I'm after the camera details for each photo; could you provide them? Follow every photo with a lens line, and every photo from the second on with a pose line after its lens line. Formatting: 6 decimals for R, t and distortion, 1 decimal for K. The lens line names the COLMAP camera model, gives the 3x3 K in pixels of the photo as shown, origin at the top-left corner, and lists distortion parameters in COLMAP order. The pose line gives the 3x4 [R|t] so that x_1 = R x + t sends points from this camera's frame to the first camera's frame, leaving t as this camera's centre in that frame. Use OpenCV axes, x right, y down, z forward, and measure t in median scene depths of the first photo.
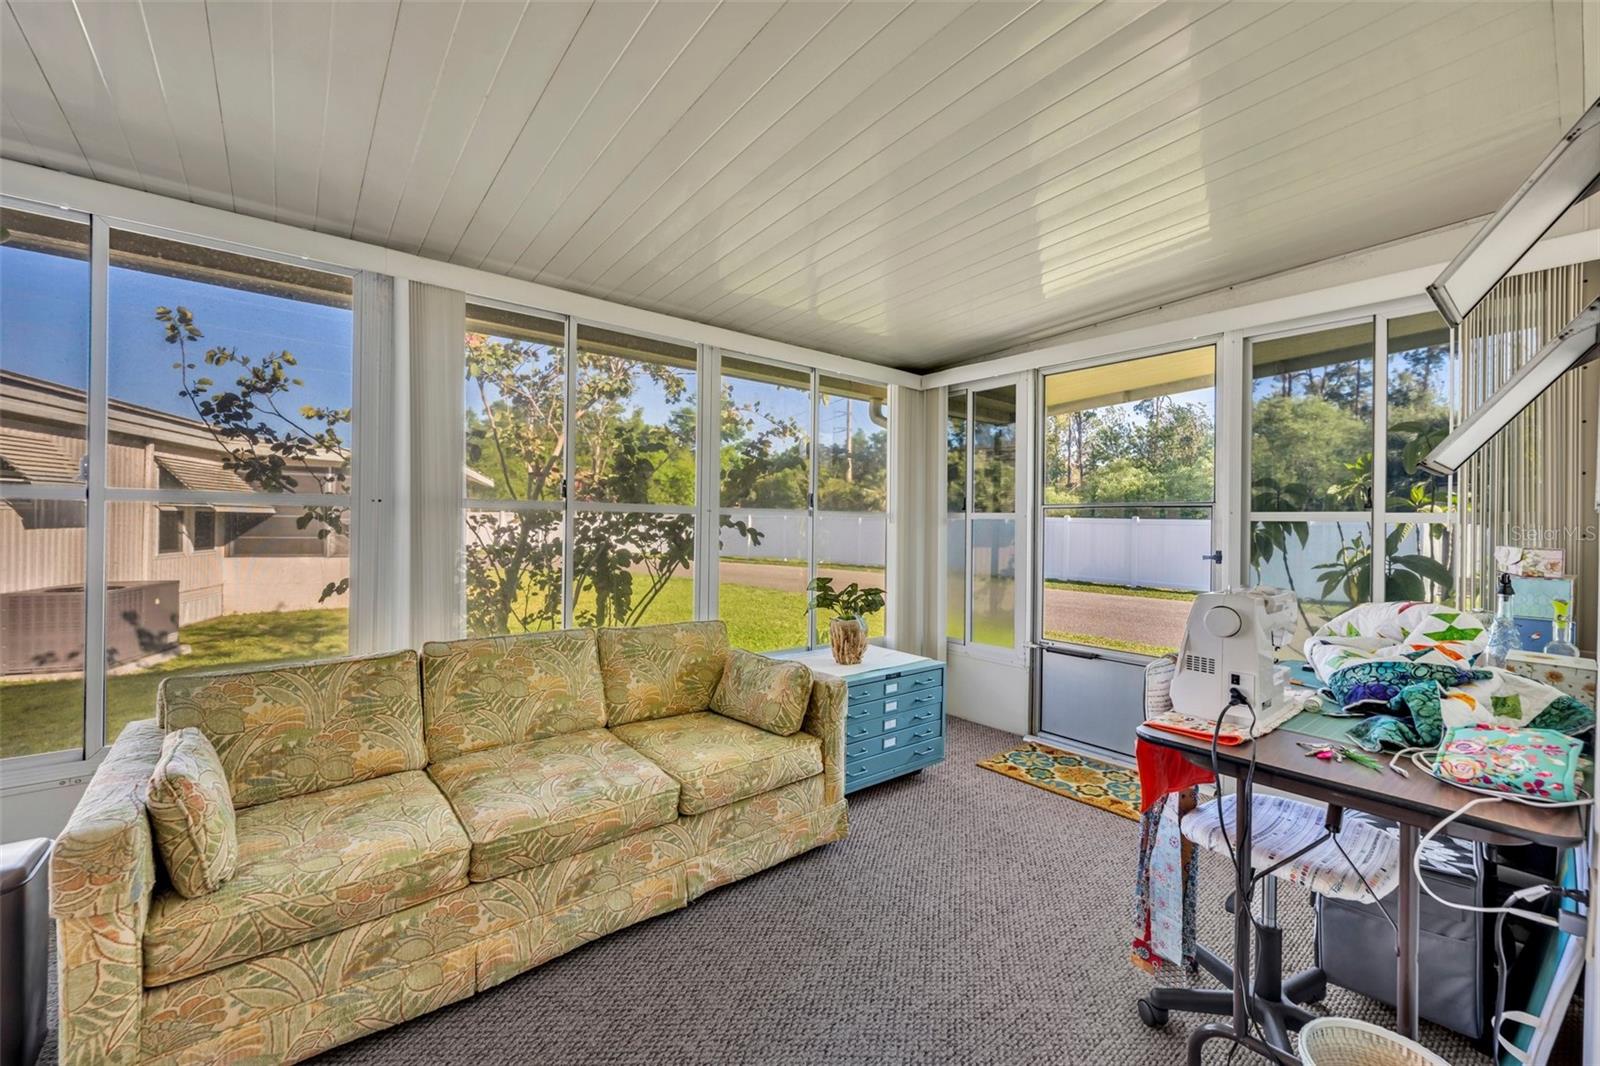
lens RADIAL K [[645.7, 0, 799.9], [0, 645.7, 543.9], [0, 0, 1]] dist [0.000180, 0.000022]
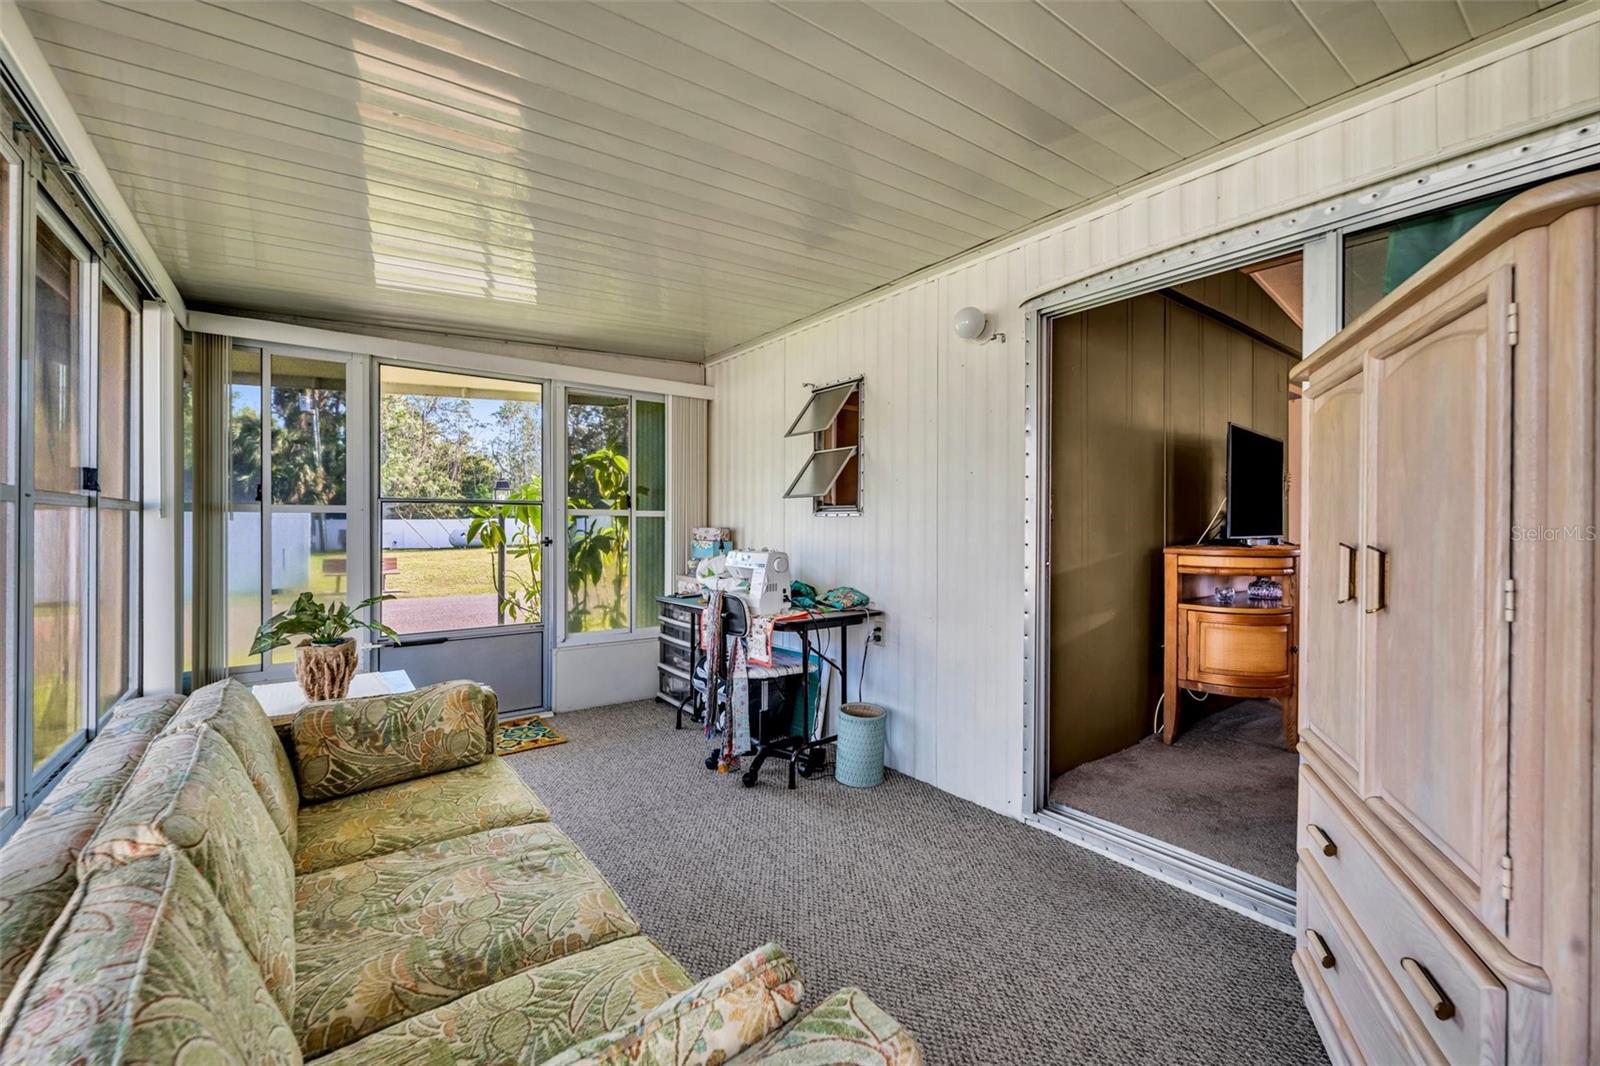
lens RADIAL K [[645.7, 0, 799.9], [0, 645.7, 543.9], [0, 0, 1]] dist [0.000180, 0.000022]
pose [[0.024369, -0.045275, 0.998677, -0.845168], [0.030601, 0.998540, 0.044522, -0.022655], [-0.999235, 0.029476, 0.025719, 0.519855]]
